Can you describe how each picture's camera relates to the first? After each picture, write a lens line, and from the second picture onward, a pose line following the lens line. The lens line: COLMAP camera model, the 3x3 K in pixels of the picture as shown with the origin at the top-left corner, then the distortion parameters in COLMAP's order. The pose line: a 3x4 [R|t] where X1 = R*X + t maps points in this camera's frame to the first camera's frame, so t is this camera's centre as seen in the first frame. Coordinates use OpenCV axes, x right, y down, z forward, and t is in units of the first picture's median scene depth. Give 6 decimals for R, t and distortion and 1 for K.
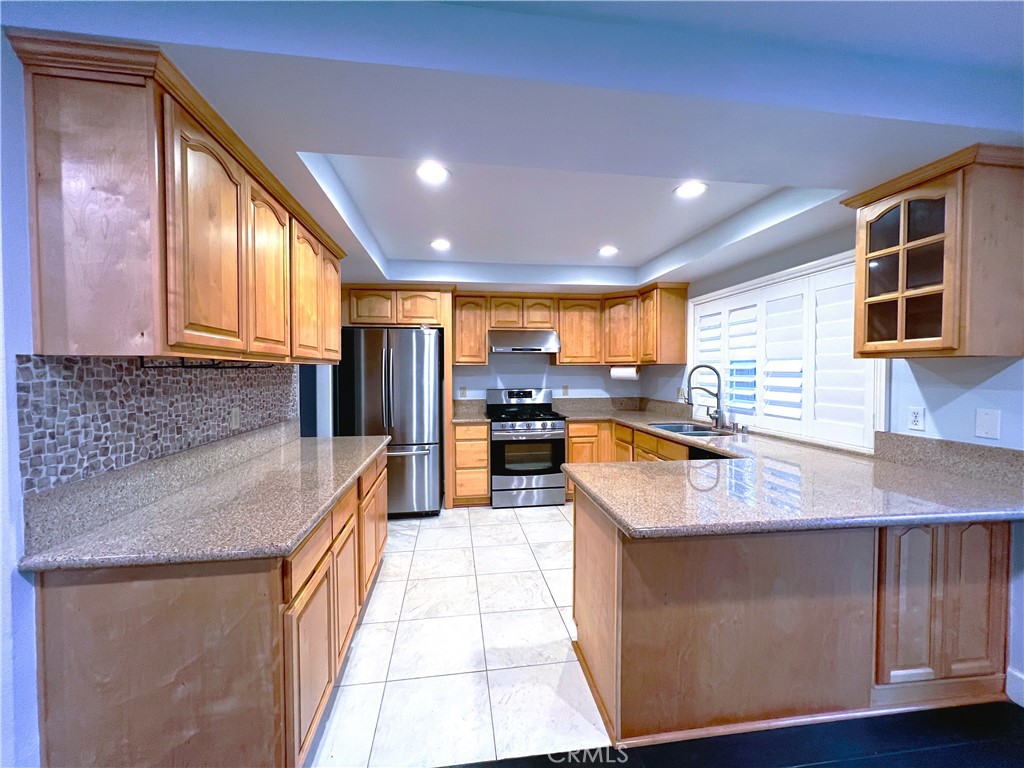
lens RADIAL K [[425.3, 0, 526.9], [0, 425.3, 381.5], [0, 0, 1]] dist [-0.000296, 0.000058]
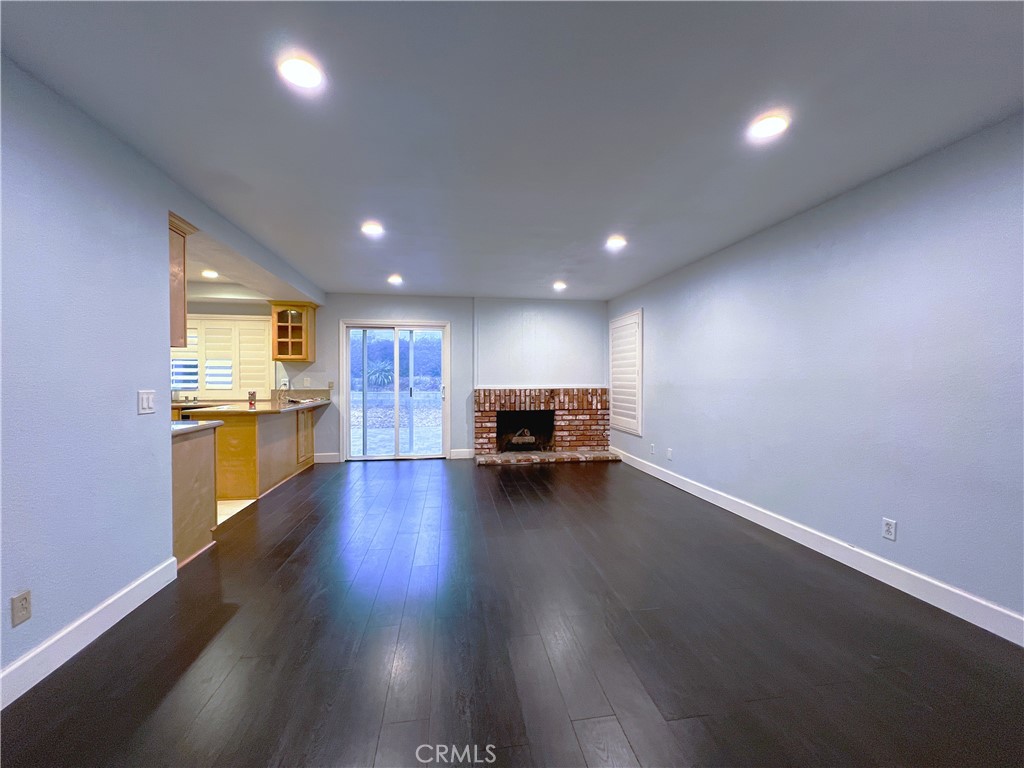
lens RADIAL K [[425.3, 0, 526.9], [0, 425.3, 381.5], [0, 0, 1]] dist [-0.000296, 0.000058]
pose [[-0.036705, -0.007537, 0.999298, -2.018733], [0.027516, 0.999585, 0.008549, 0.098553], [-0.998947, 0.027810, -0.036483, -0.503237]]
